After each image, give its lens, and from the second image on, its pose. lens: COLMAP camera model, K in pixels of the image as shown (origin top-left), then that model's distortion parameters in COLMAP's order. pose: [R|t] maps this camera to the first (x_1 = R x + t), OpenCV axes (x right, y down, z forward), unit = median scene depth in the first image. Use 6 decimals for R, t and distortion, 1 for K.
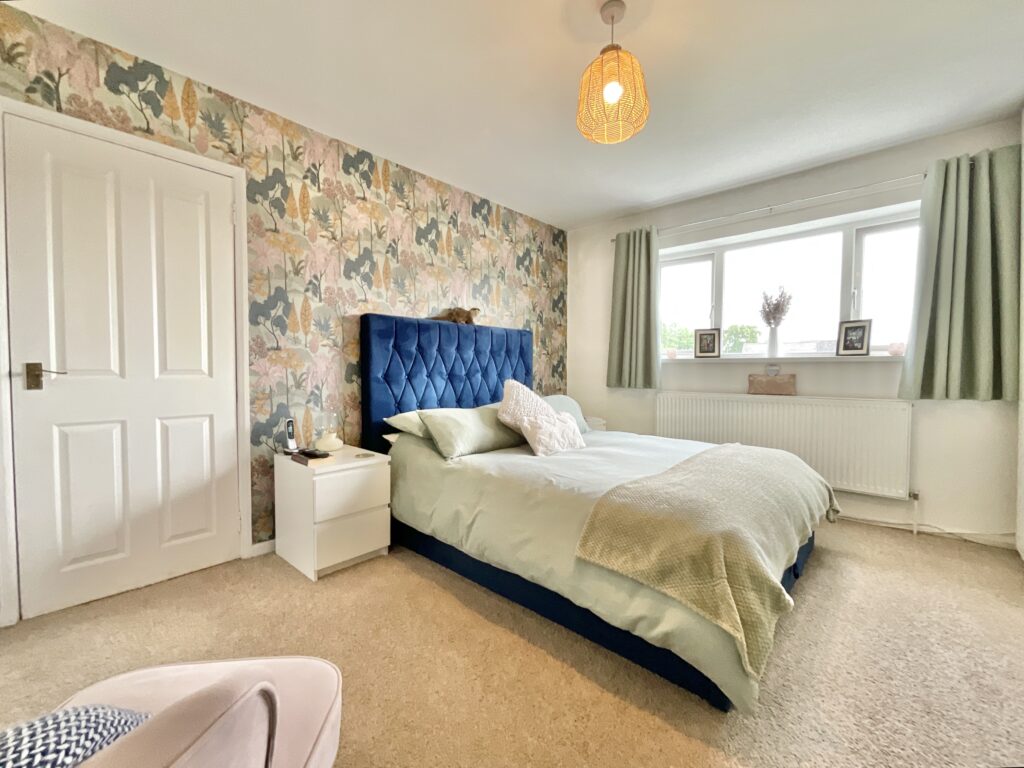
lens RADIAL K [[418.0, 0, 506.2], [0, 418.0, 384.4], [0, 0, 1]] dist [-0.001149, 0.001473]
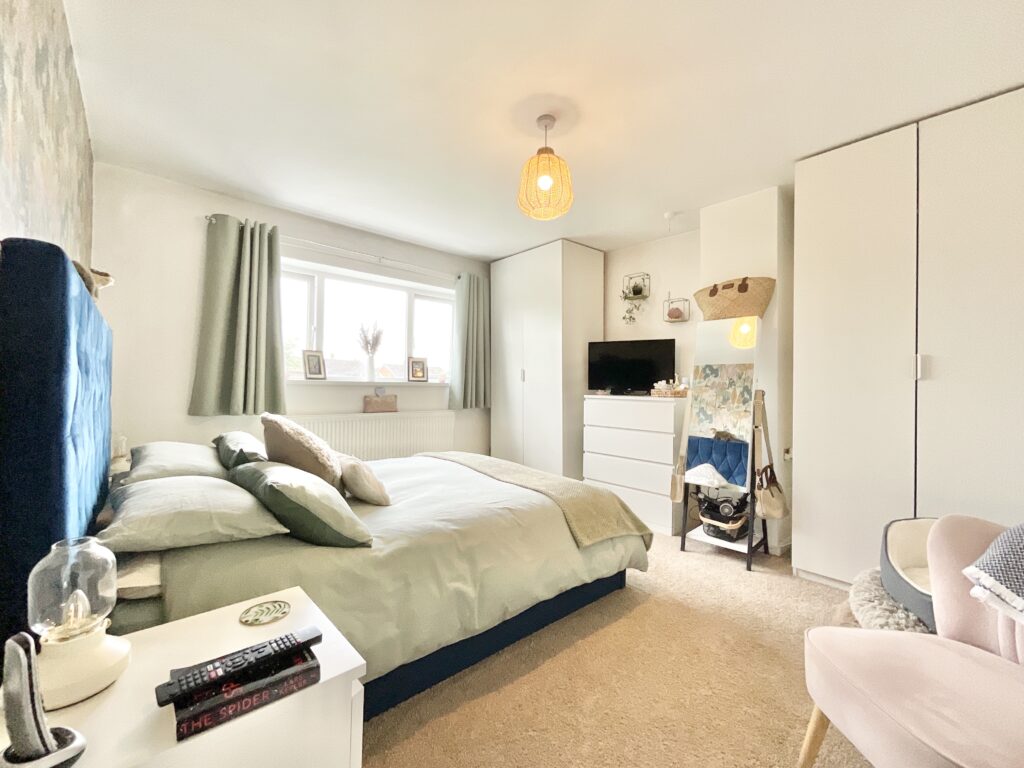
lens RADIAL K [[418.0, 0, 506.7], [0, 418.0, 387.1], [0, 0, 1]] dist [-0.001149, 0.001473]
pose [[0.105148, -0.001891, 0.994455, -0.525724], [0.025662, 0.999670, -0.000813, -0.037603], [-0.994125, 0.025606, 0.105162, 0.505121]]
